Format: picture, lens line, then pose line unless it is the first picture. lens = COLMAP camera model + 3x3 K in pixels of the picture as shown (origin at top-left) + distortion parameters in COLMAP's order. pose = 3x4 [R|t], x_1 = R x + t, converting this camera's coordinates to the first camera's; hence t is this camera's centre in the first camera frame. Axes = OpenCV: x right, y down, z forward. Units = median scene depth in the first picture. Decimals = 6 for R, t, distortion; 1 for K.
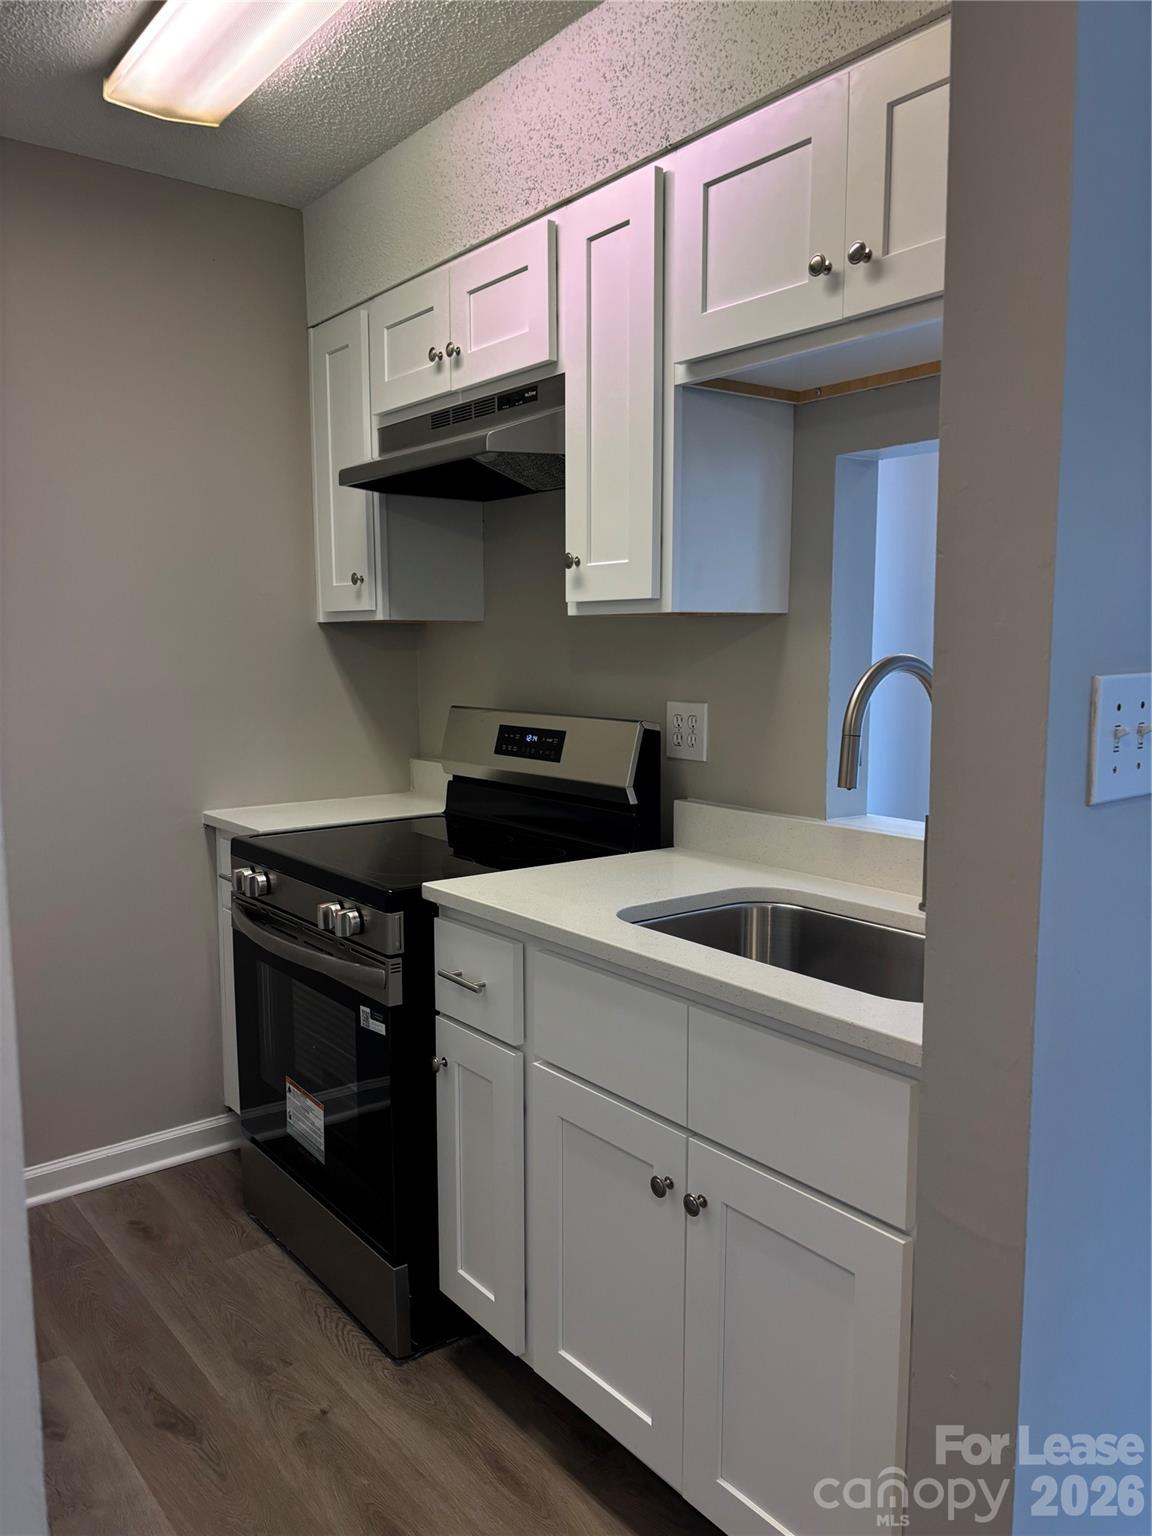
lens RADIAL K [[1165.8, 0, 579.2], [0, 1165.8, 777.2], [0, 0, 1]] dist [0.033433, -0.031156]
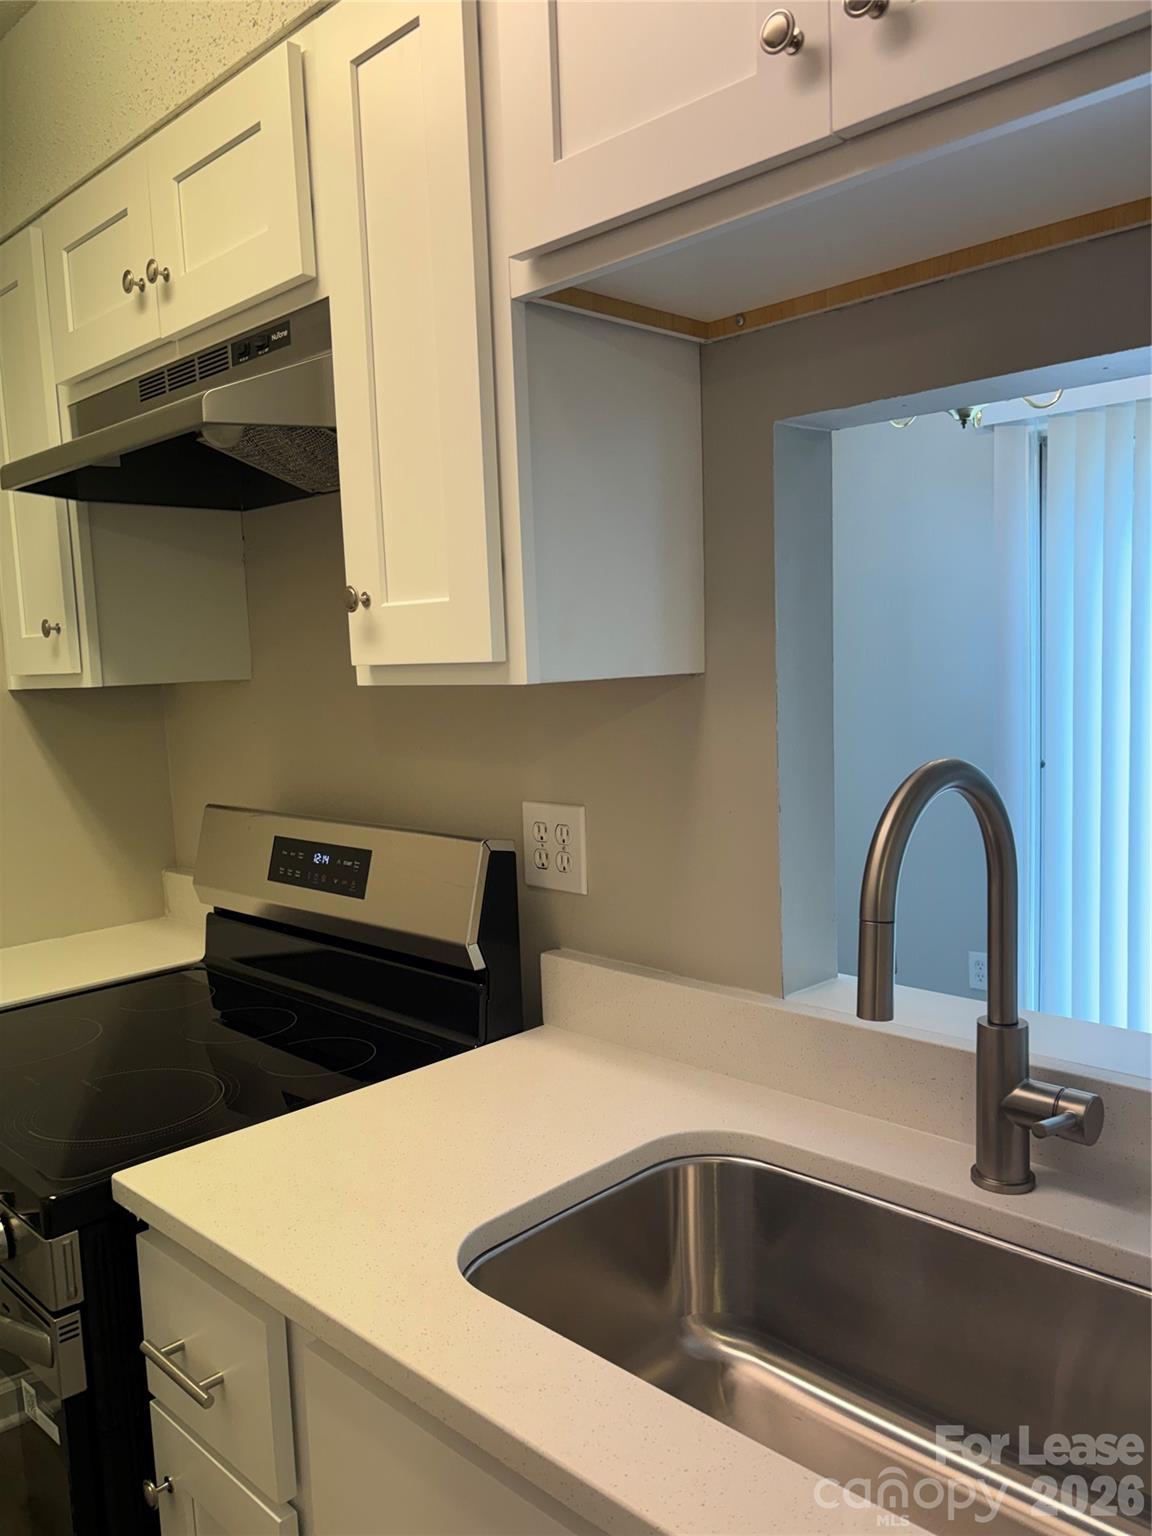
lens RADIAL K [[1165.8, 0, 582.0], [0, 1165.8, 764.9], [0, 0, 1]] dist [0.033433, -0.031156]
pose [[0.989479, -0.049871, 0.135807, 0.022328], [0.052842, 0.998434, -0.018358, -0.079930], [-0.134679, 0.025341, 0.990565, 0.373579]]
